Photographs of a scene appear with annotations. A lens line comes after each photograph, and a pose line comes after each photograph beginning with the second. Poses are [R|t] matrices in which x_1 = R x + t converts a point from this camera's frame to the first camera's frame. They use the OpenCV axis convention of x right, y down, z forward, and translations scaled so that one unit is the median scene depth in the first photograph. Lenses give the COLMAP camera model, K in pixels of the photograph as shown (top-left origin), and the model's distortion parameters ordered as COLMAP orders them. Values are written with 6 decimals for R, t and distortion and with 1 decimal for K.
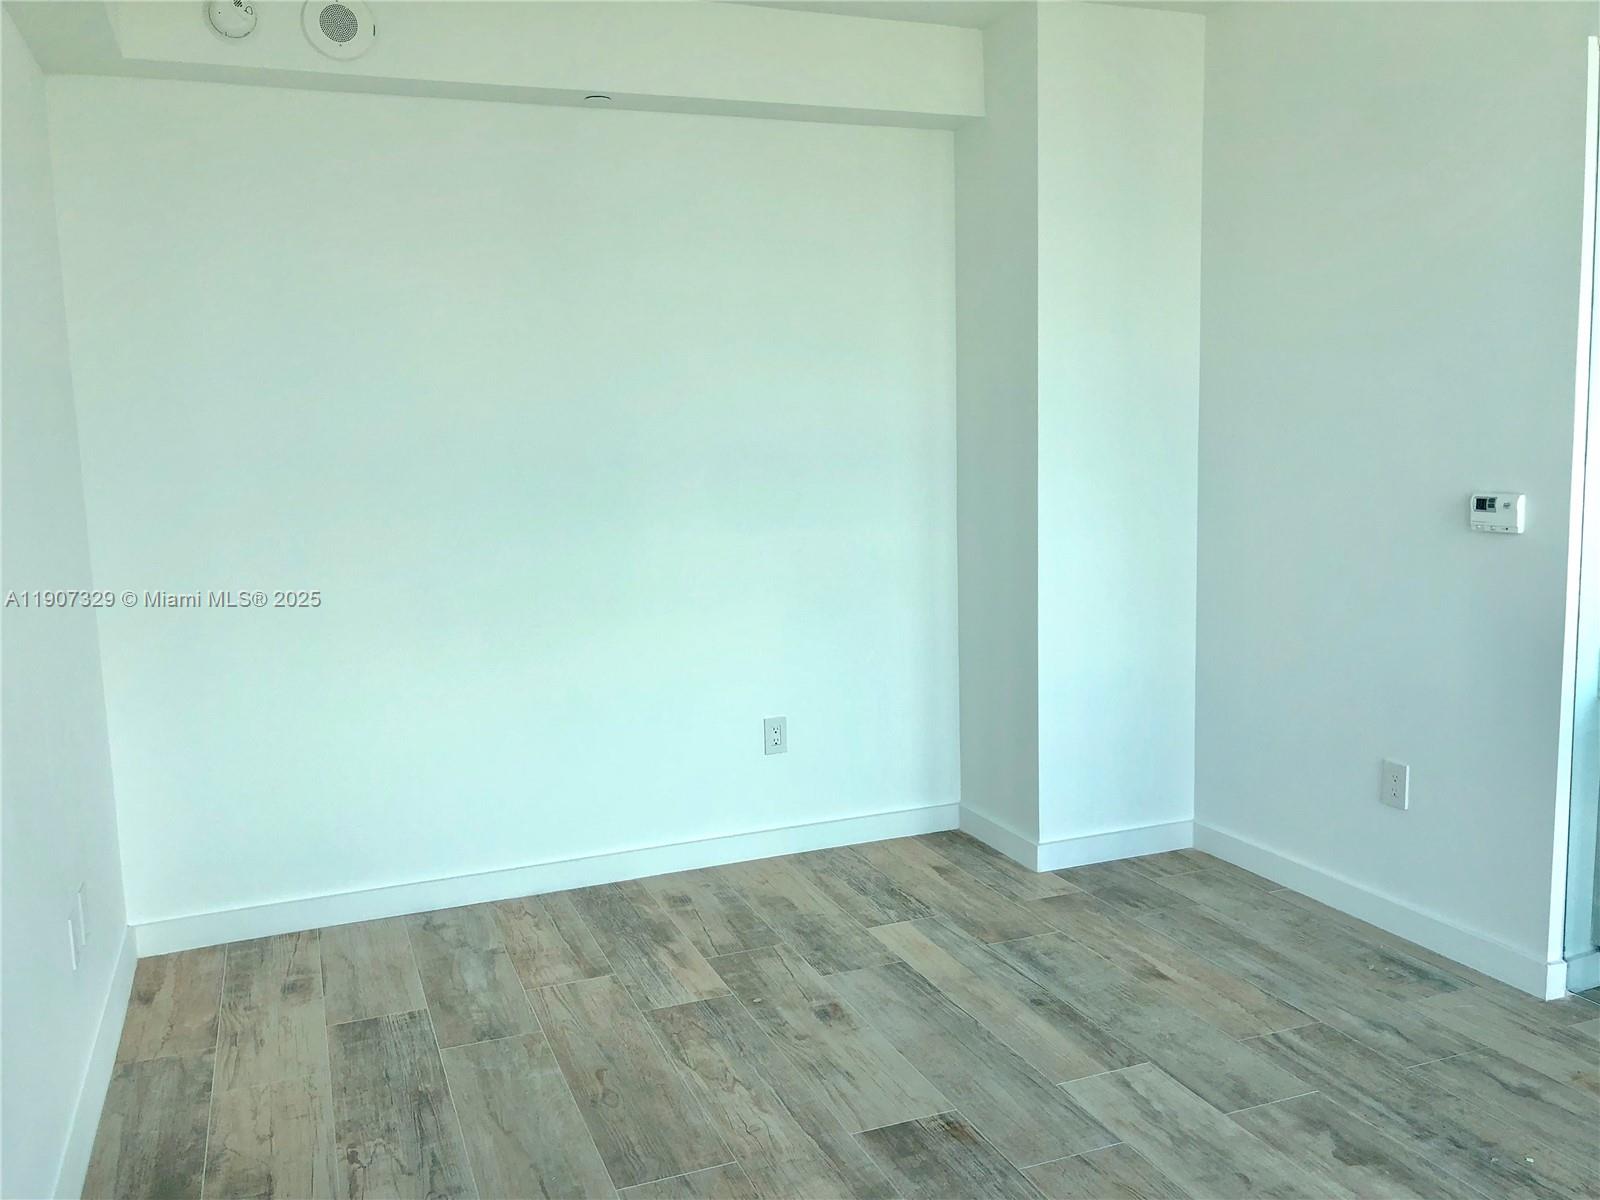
lens RADIAL K [[1310.7, 0, 834.9], [0, 1310.7, 596.6], [0, 0, 1]] dist [0.039954, -0.044719]
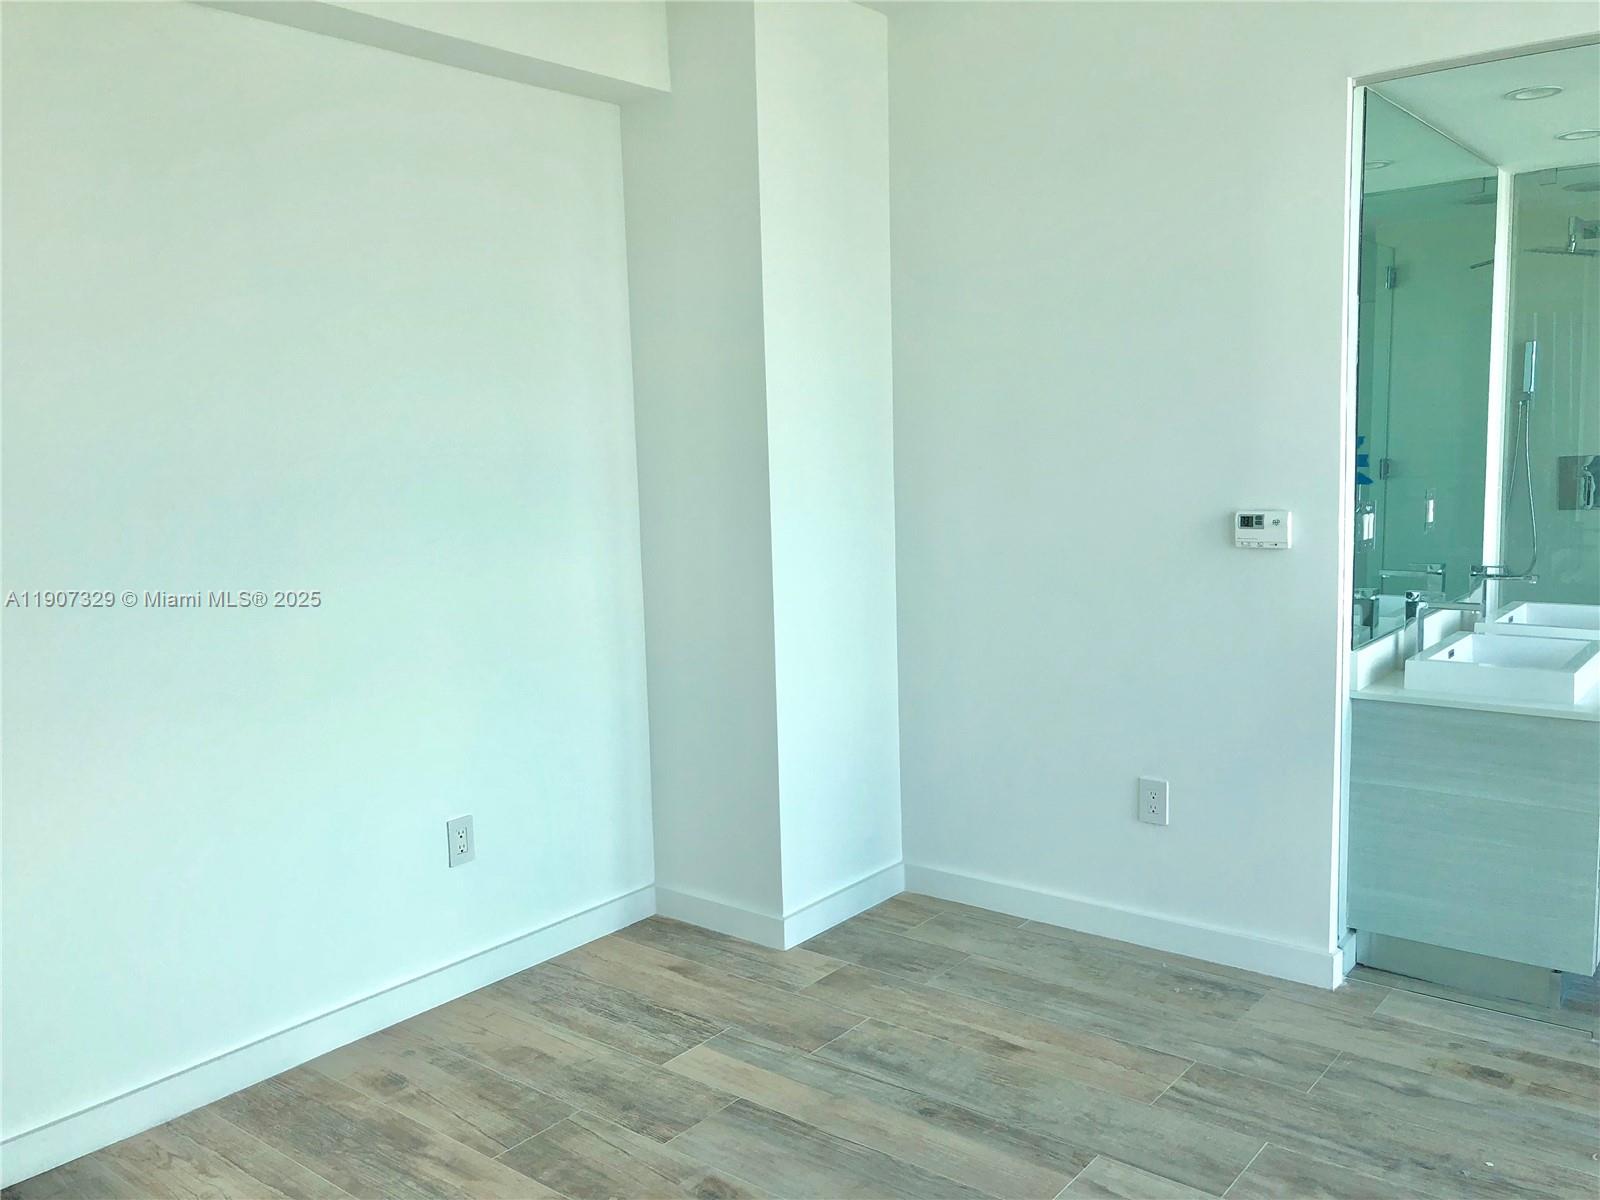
lens RADIAL K [[1310.7, 0, 804.9], [0, 1310.7, 598.6], [0, 0, 1]] dist [0.039954, -0.044719]
pose [[0.877134, -0.063286, 0.476057, -0.276402], [0.068851, 0.997610, 0.005763, -0.035992], [-0.475284, 0.027722, 0.879395, 0.237535]]
